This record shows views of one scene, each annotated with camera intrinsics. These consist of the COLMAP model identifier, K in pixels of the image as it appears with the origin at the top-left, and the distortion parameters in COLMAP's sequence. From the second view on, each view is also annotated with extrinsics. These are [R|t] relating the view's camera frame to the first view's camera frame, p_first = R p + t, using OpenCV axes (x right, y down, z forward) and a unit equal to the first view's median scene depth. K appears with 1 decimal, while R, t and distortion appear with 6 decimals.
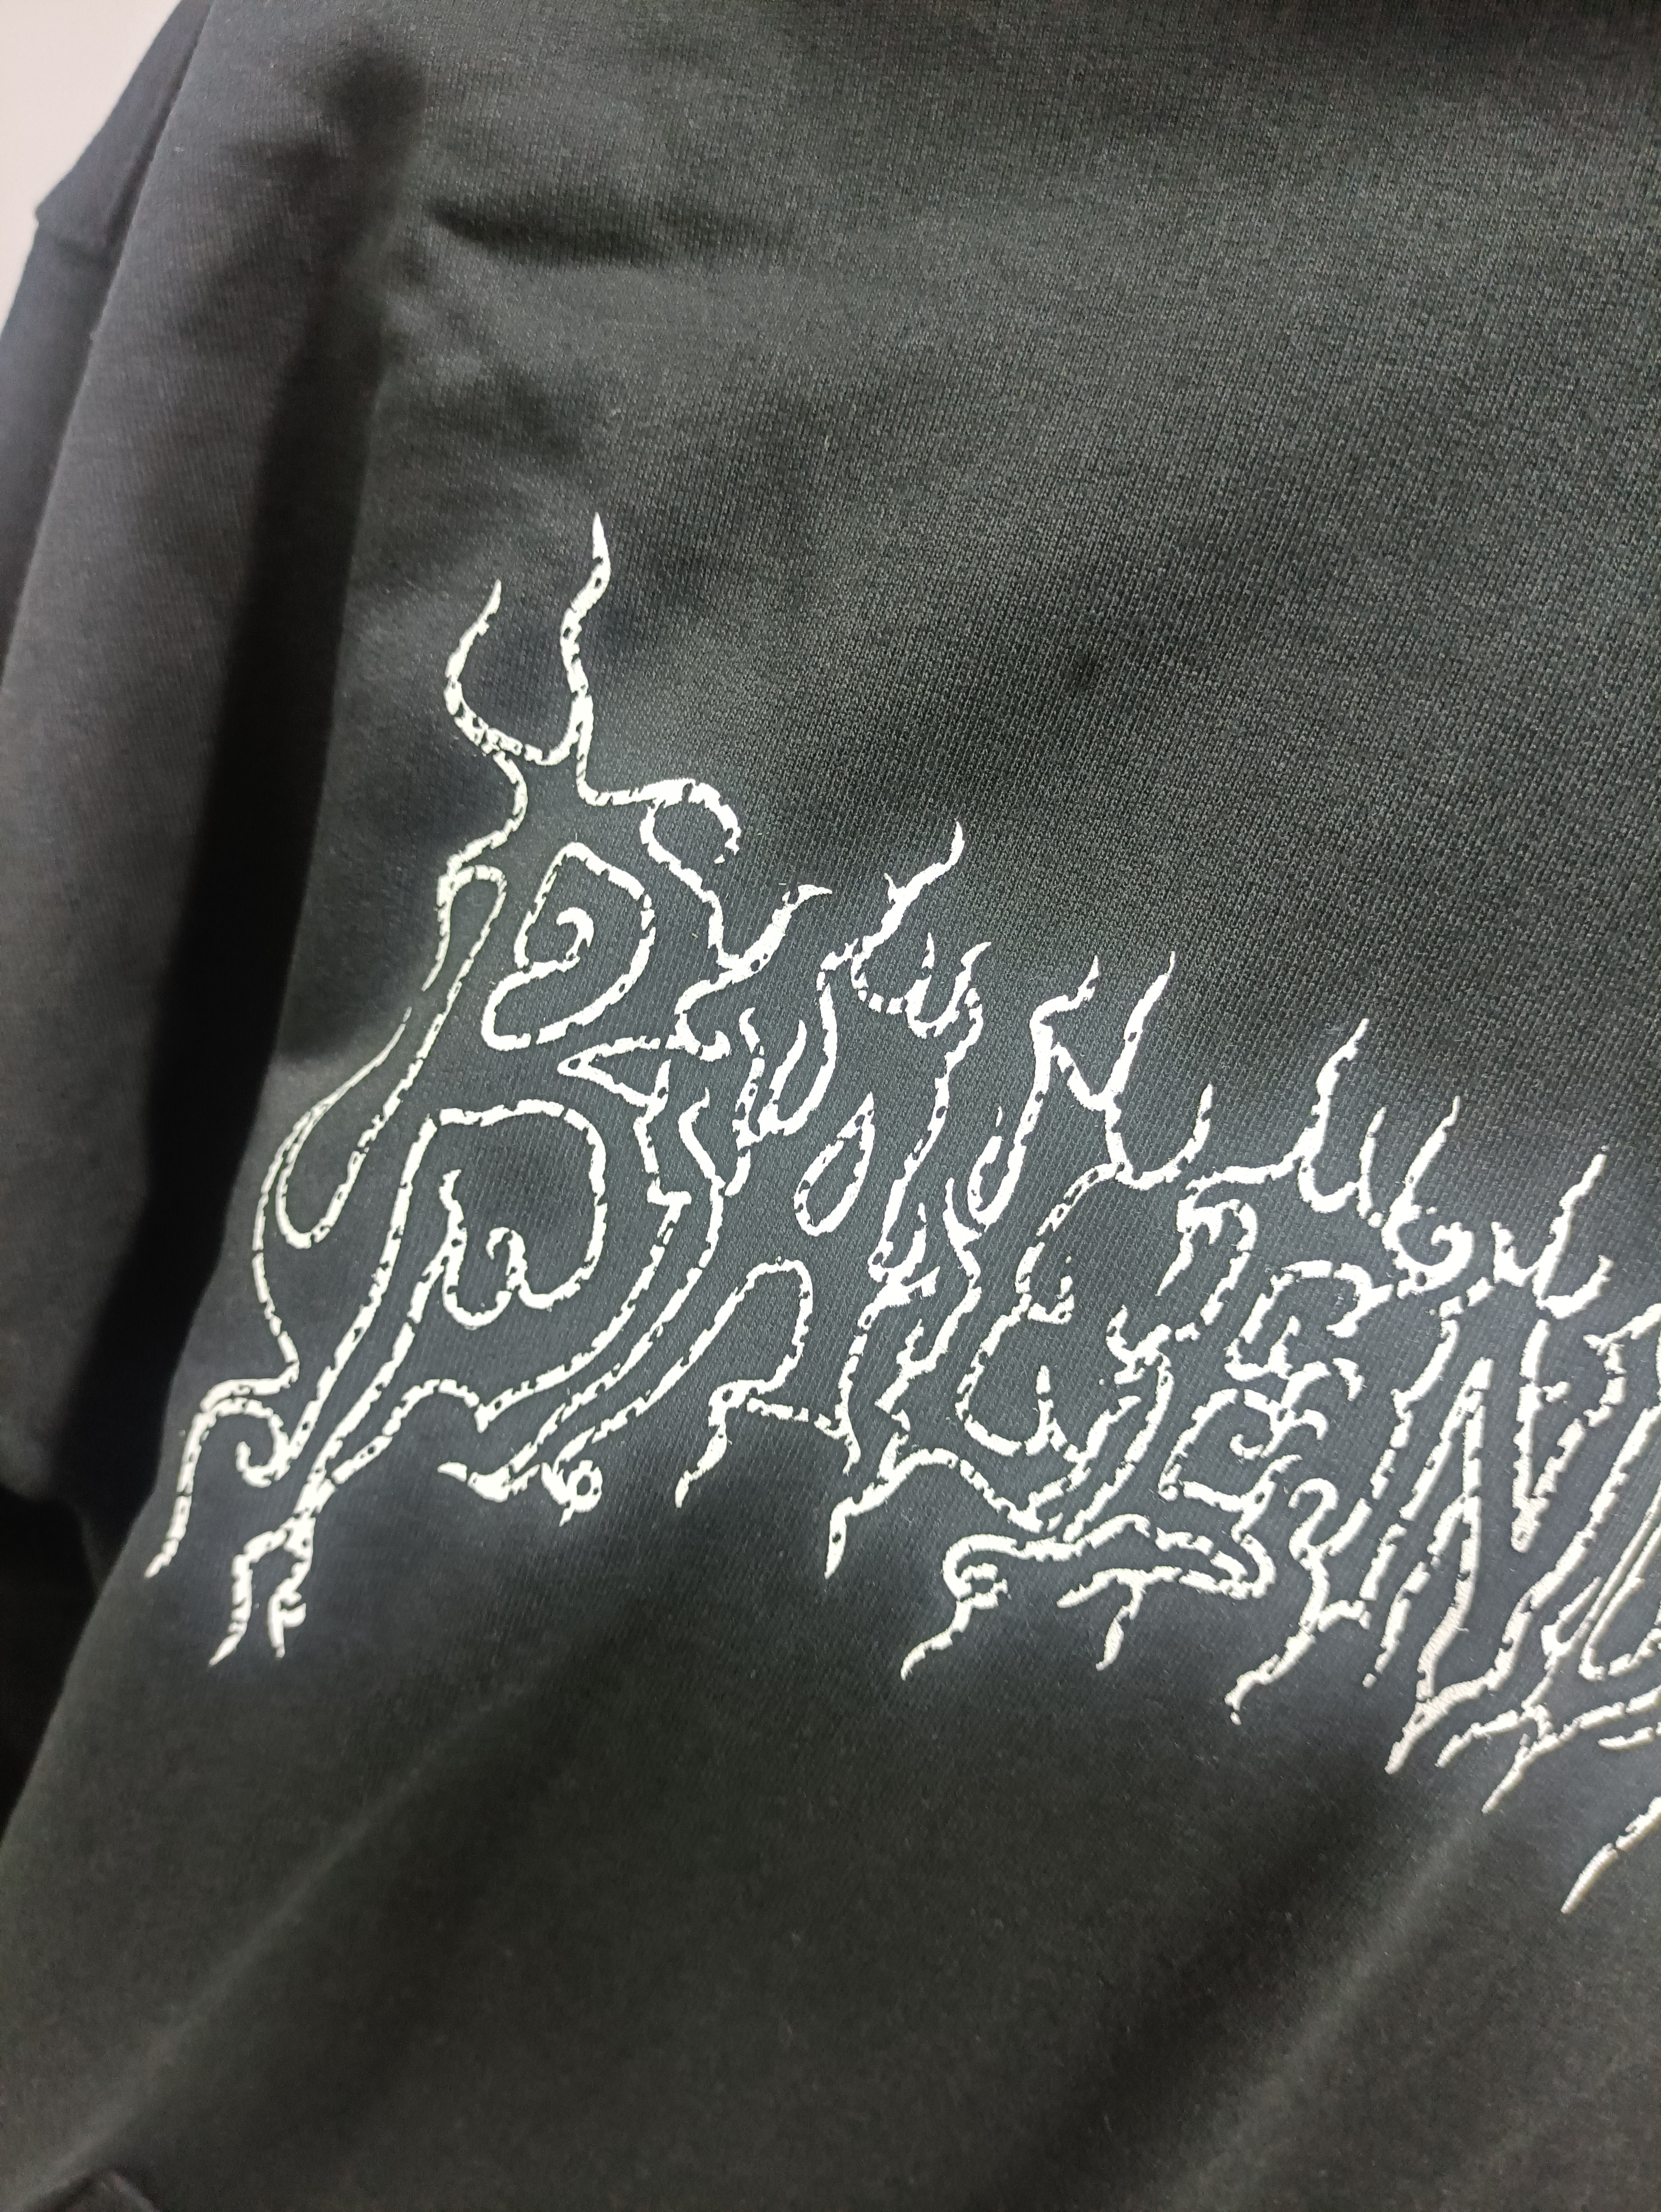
lens RADIAL K [[1603.9, 0, 830.5], [0, 1603.9, 1106.0], [0, 0, 1]] dist [0.005061, -0.000824]
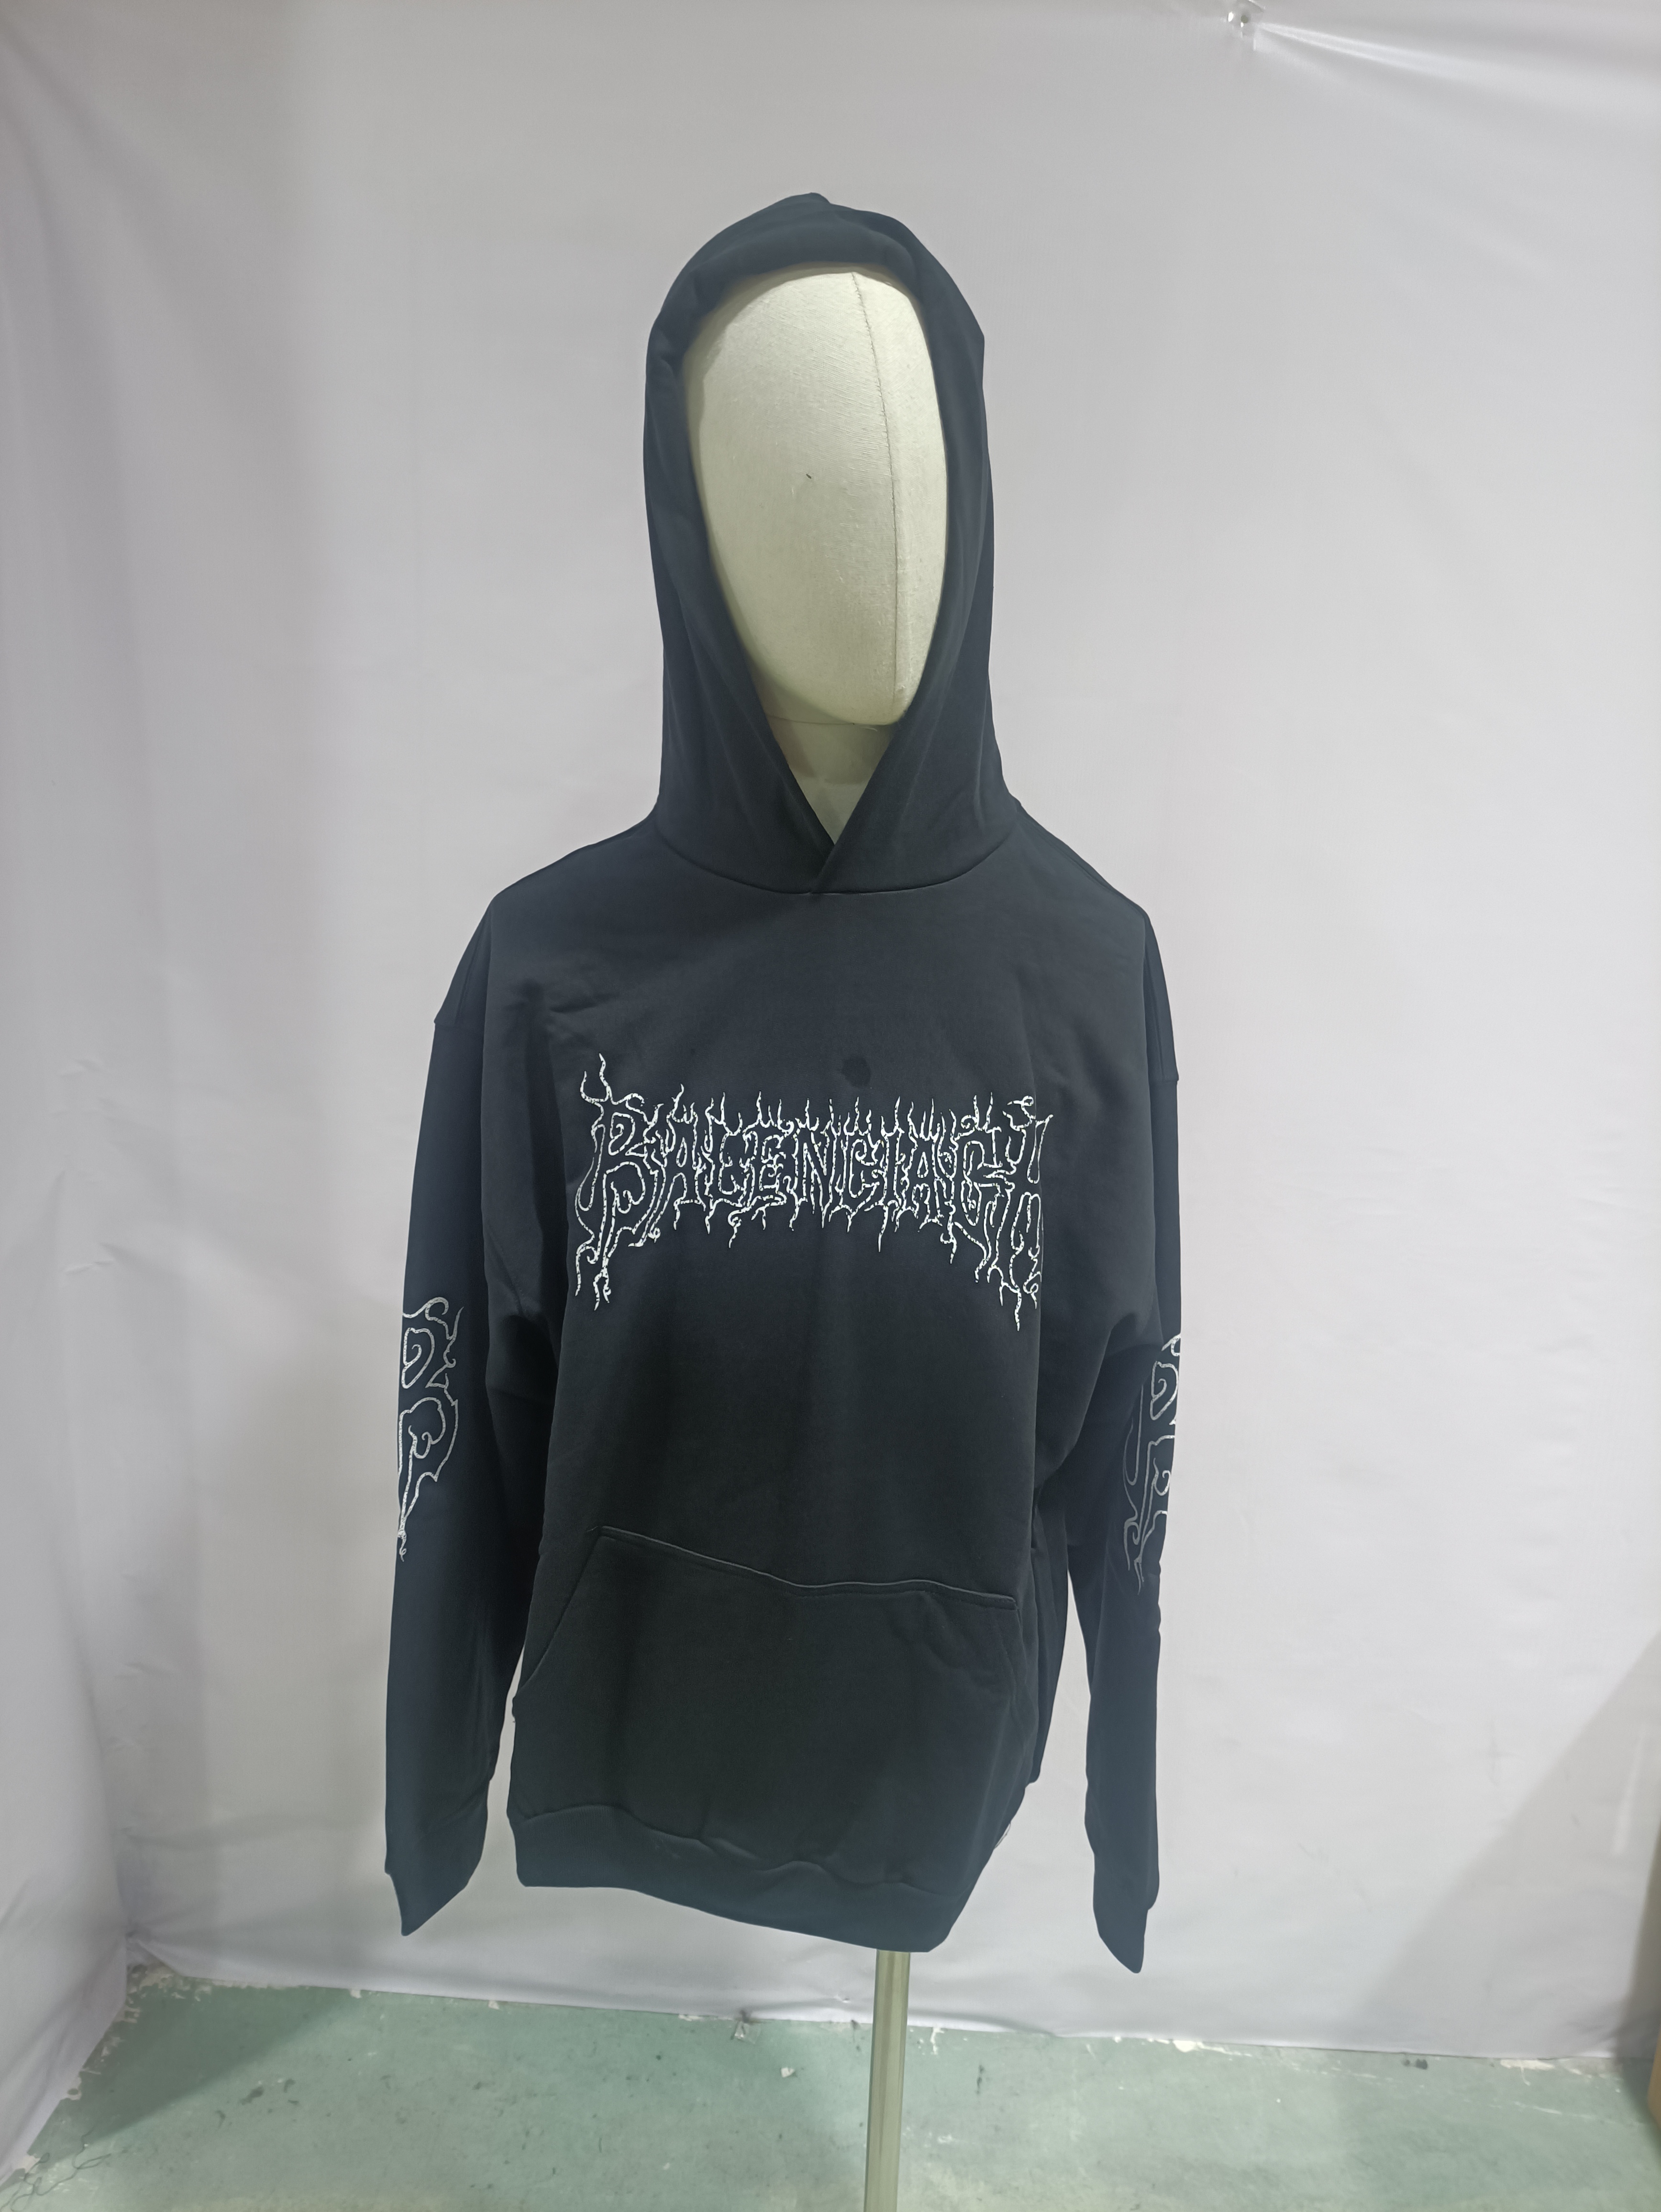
lens RADIAL K [[1603.9, 0, 830.5], [0, 1603.9, 1106.0], [0, 0, 1]] dist [0.005061, -0.000824]
pose [[0.940976, -0.338211, 0.013293, 0.437883], [0.334256, 0.922358, -0.193724, 1.061210], [0.053259, 0.186733, 0.980966, -4.086376]]
